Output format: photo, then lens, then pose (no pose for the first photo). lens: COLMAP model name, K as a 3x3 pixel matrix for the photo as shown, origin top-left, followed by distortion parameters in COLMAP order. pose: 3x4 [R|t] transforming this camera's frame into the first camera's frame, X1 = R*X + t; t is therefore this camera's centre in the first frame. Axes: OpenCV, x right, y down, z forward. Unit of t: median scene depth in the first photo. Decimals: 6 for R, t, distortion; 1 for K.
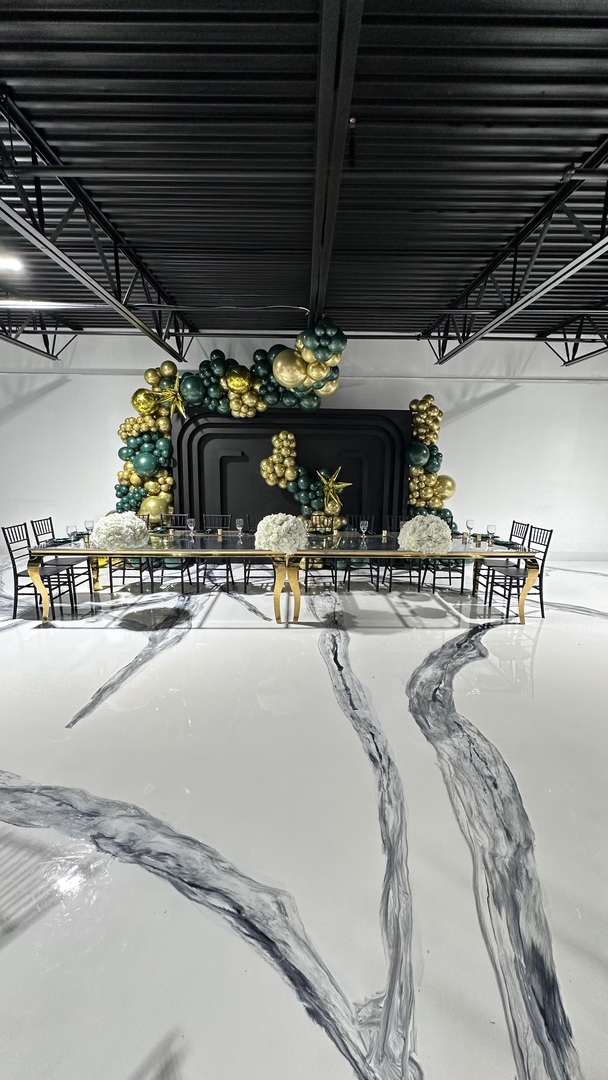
lens RADIAL K [[434.7, 0, 302.2], [0, 434.7, 525.1], [0, 0, 1]] dist [0.014006, 0.000069]
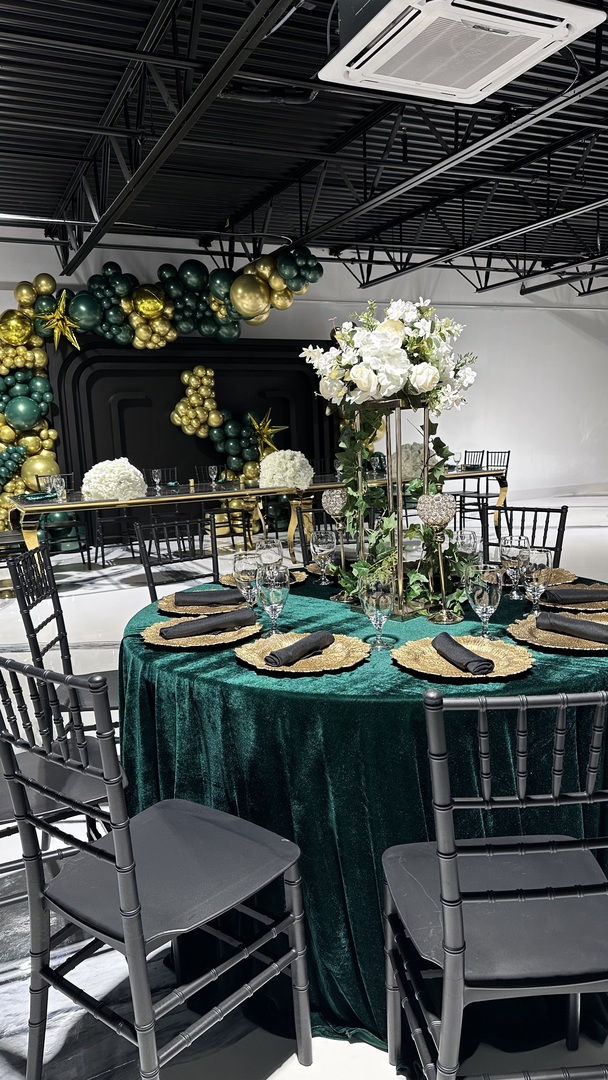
lens RADIAL K [[792.2, 0, 304.0], [0, 792.2, 540.0], [0, 0, 1]] dist [0.078068, -0.002400]
pose [[0.911091, -0.100841, 0.399681, -0.494891], [0.102017, 0.994613, 0.018392, 0.099014], [-0.399382, 0.024018, 0.916470, -0.429457]]
